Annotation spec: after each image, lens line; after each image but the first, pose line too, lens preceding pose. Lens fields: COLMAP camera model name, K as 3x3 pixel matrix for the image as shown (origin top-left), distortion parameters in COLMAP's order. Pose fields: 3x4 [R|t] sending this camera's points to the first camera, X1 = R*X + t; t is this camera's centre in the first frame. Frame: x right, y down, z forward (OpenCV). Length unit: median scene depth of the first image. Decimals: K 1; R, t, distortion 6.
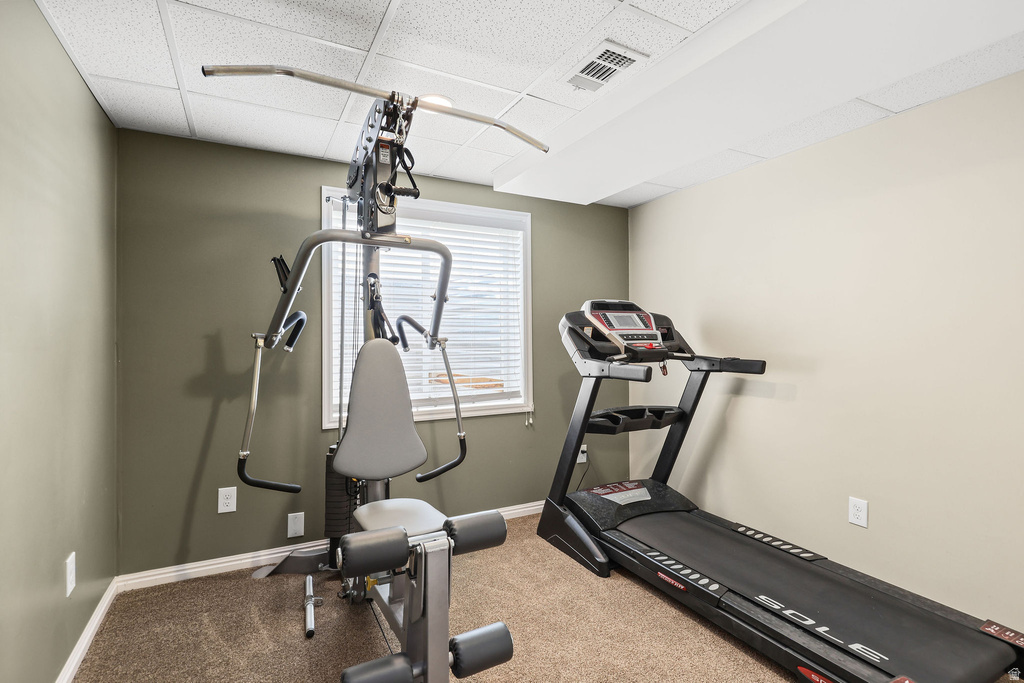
lens RADIAL K [[492.5, 0, 509.0], [0, 492.5, 340.9], [0, 0, 1]] dist [0.000698, 0.000069]
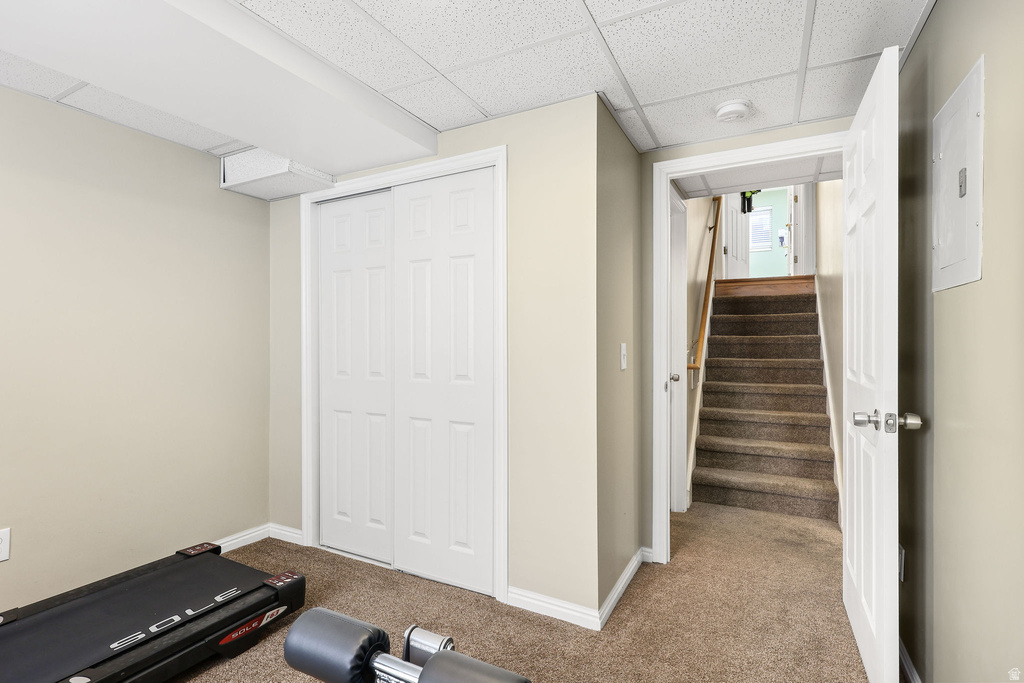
lens RADIAL K [[492.5, 0, 506.7], [0, 492.5, 339.3], [0, 0, 1]] dist [0.000698, 0.000069]
pose [[-0.558092, -0.003466, 0.829772, -0.586773], [0.000993, 0.999988, 0.004845, -0.006034], [-0.829779, 0.003528, -0.558081, 0.964914]]
